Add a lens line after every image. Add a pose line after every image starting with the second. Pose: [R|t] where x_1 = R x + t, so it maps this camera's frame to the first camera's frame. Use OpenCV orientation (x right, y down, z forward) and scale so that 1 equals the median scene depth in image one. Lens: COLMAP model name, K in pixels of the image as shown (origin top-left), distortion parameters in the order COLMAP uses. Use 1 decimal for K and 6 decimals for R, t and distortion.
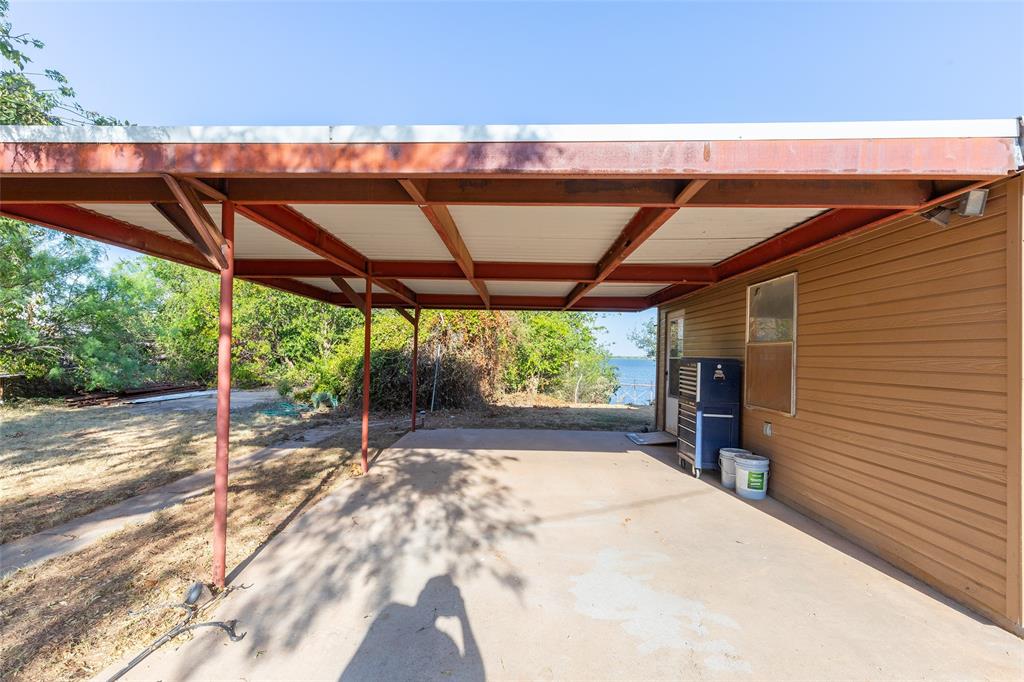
lens RADIAL K [[472.4, 0, 505.3], [0, 472.4, 349.0], [0, 0, 1]] dist [-0.000383, -0.000452]
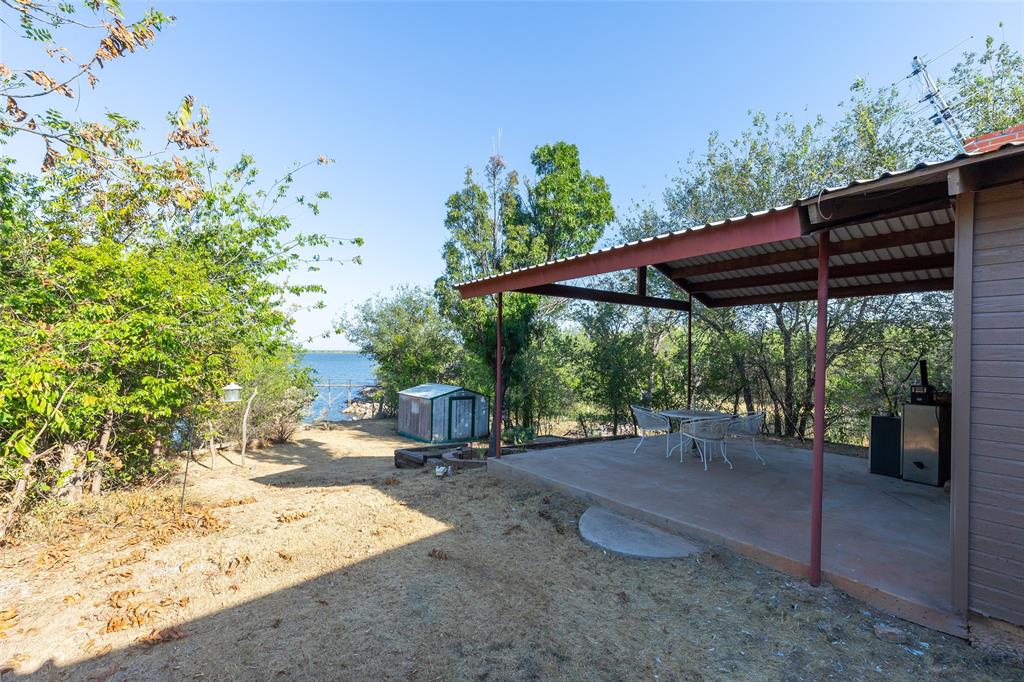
lens RADIAL K [[460.3, 0, 519.5], [0, 460.3, 342.2], [0, 0, 1]] dist [0.000659, -0.000025]
pose [[0.774945, 0.004630, 0.632012, 0.321395], [-0.005337, 0.999985, -0.000782, -0.009771], [-0.632006, -0.002767, 0.774958, 1.961877]]
